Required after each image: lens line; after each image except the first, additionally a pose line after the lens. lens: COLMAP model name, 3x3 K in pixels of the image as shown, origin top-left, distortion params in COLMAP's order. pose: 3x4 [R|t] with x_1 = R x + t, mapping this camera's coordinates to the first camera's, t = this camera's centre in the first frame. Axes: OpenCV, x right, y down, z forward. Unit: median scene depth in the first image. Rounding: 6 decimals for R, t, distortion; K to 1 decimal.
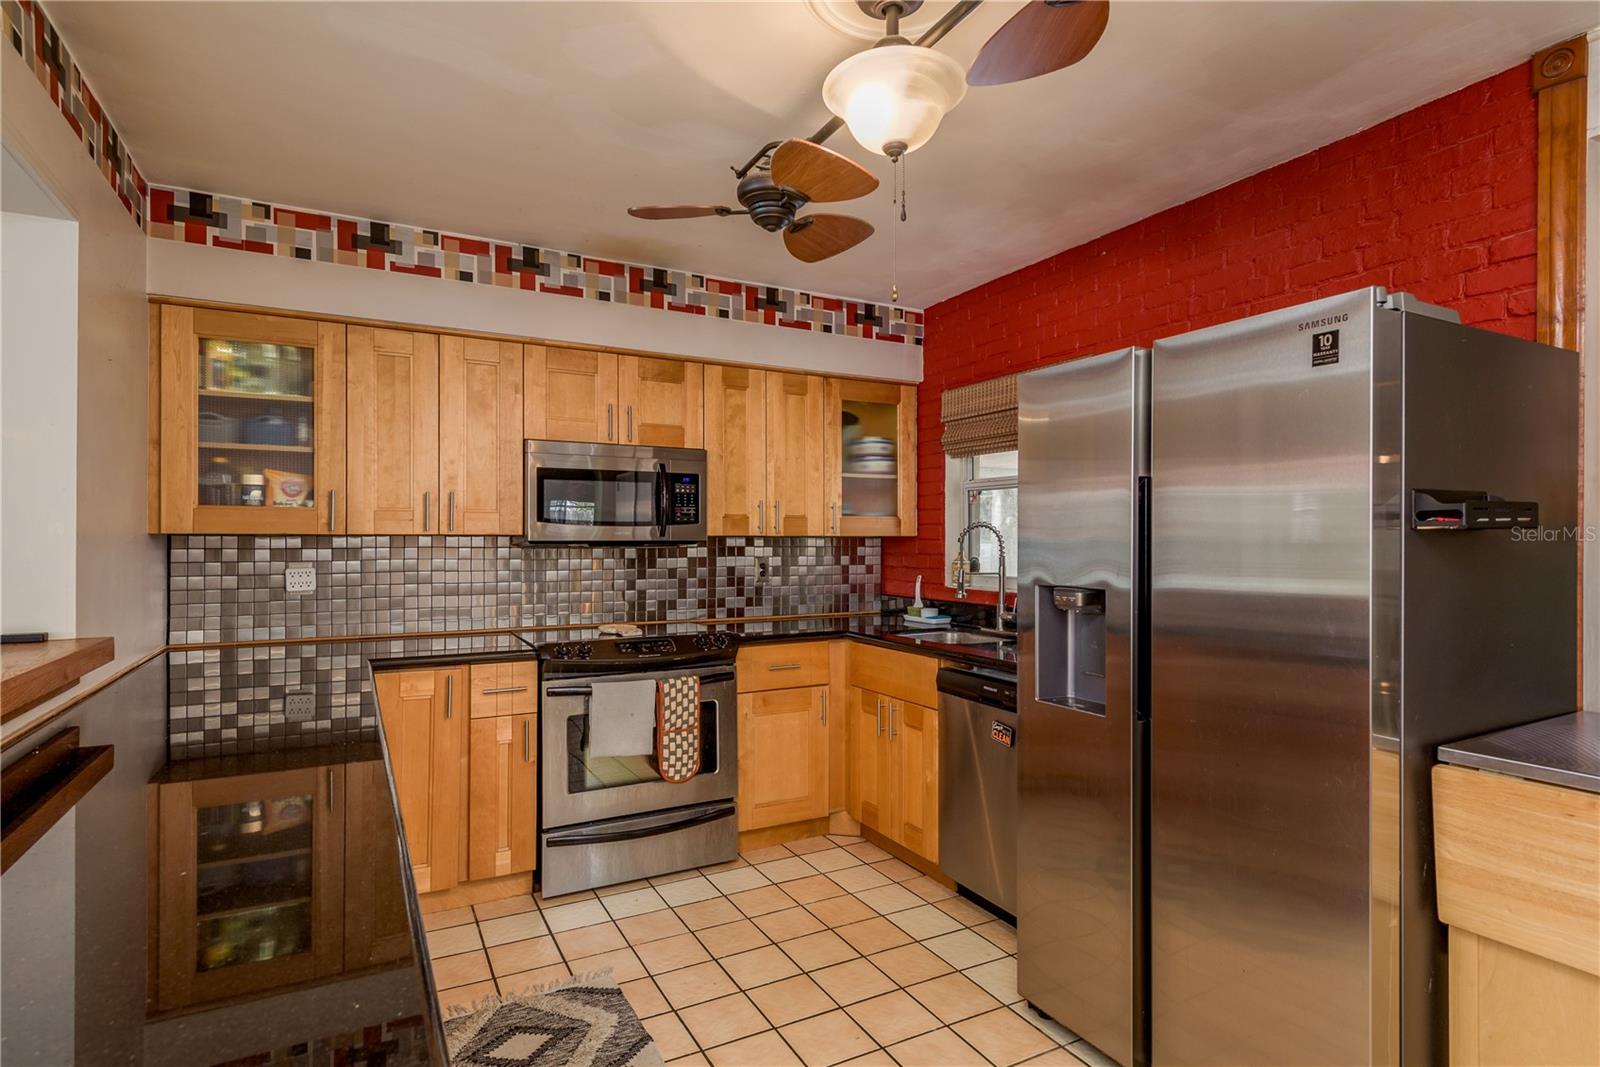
lens RADIAL K [[827.2, 0, 799.7], [0, 827.2, 539.3], [0, 0, 1]] dist [0.025802, -0.013252]
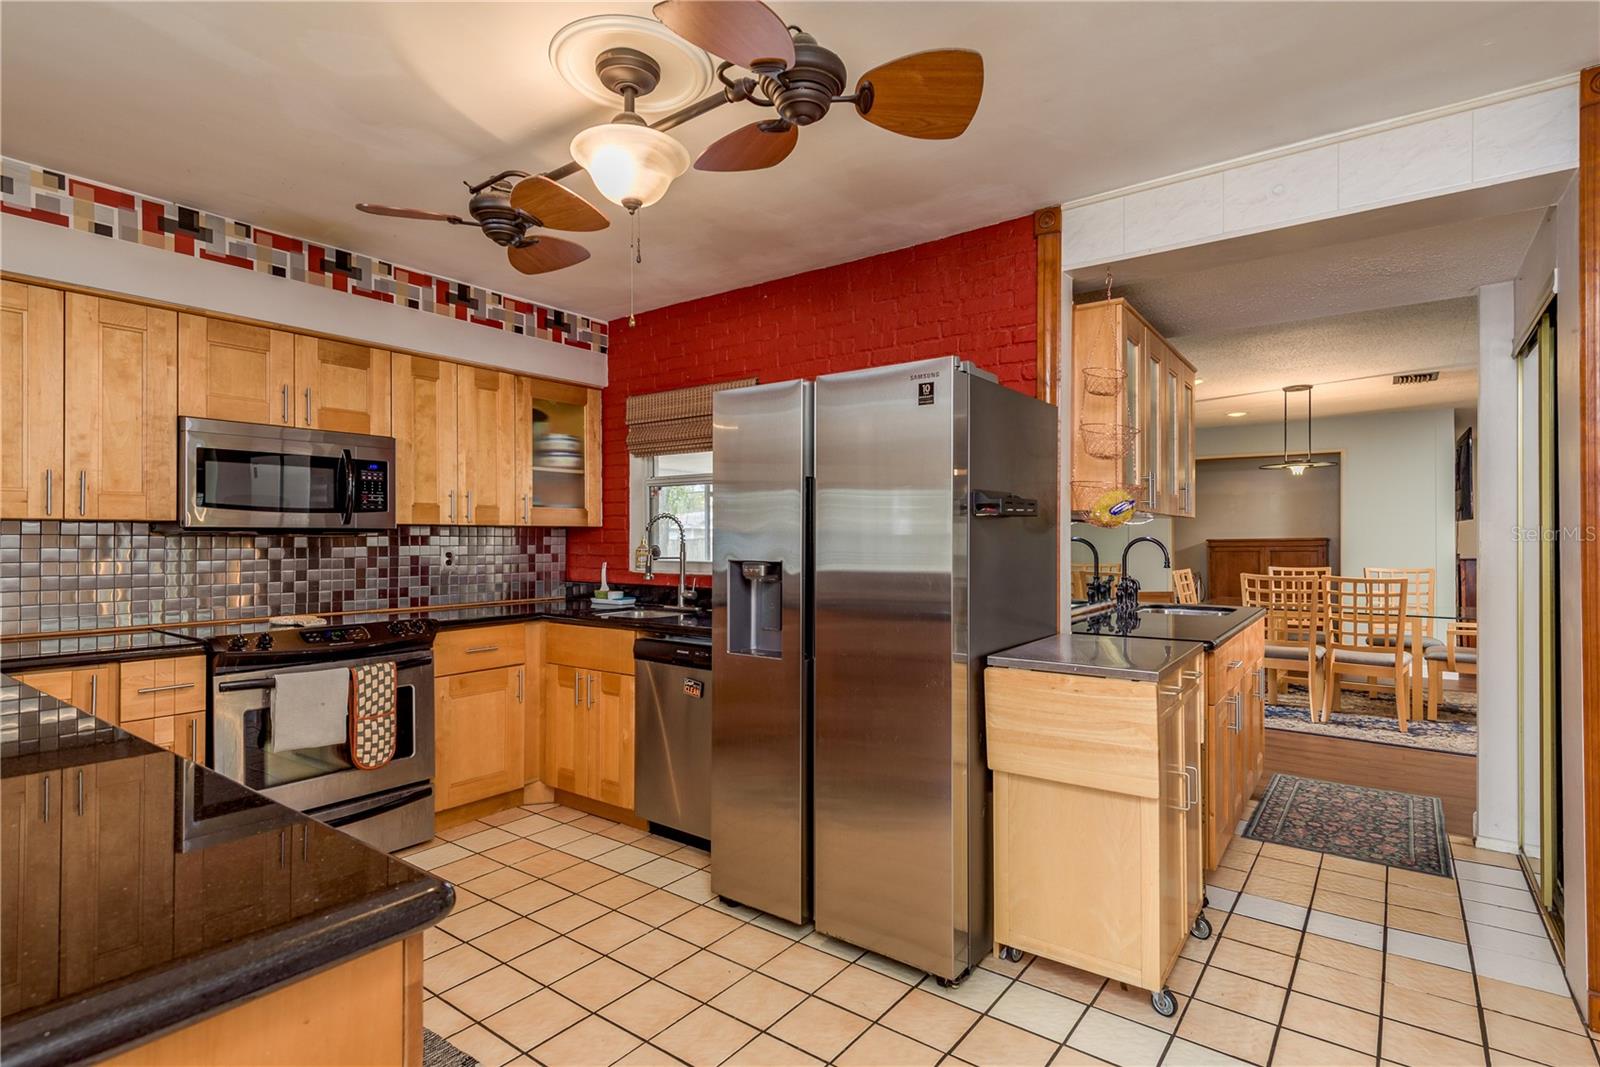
lens RADIAL K [[800.8, 0, 800.0], [0, 800.8, 533.5], [0, 0, 1]] dist [0.034019, -0.019478]
pose [[0.907606, 0.001380, 0.419822, -0.085728], [0.000514, 0.999990, -0.004399, 0.013079], [-0.419823, 0.004208, 0.907596, -0.099732]]
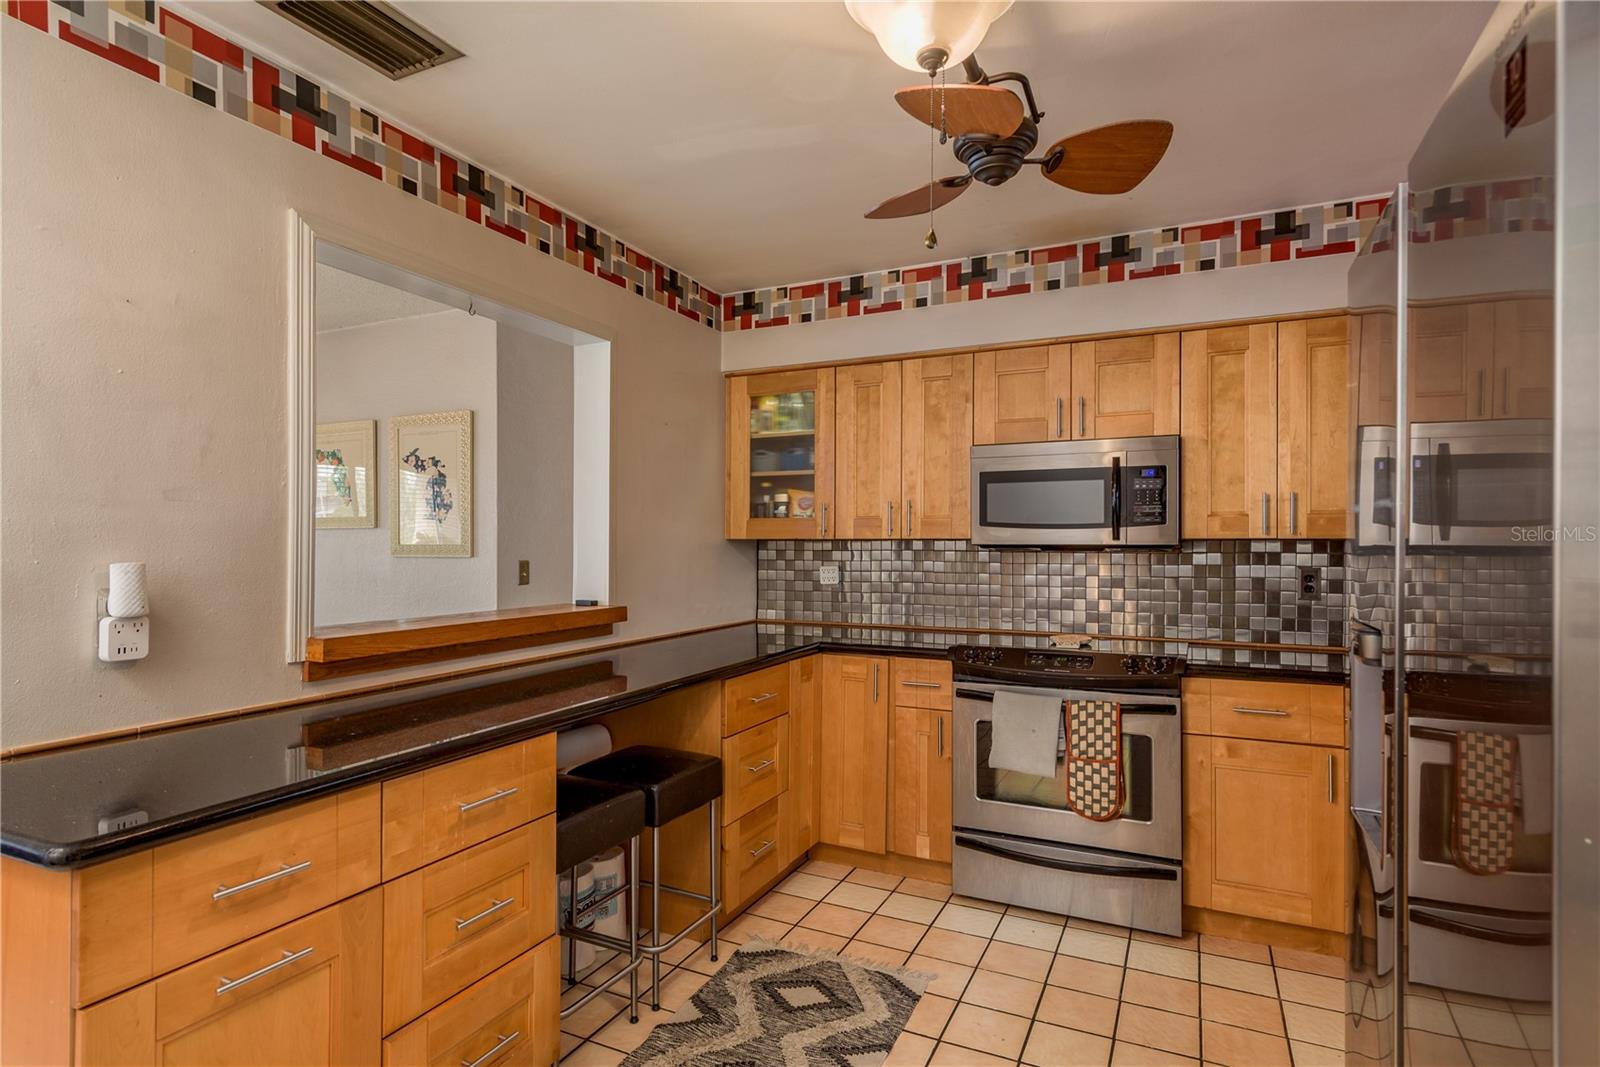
lens RADIAL K [[837.3, 0, 801.6], [0, 837.3, 539.5], [0, 0, 1]] dist [0.038995, -0.015606]
pose [[0.592686, -0.002501, -0.805430, 0.379928], [0.000959, 0.999997, -0.002399, -0.002282], [0.805433, 0.000650, 0.592686, 0.212336]]
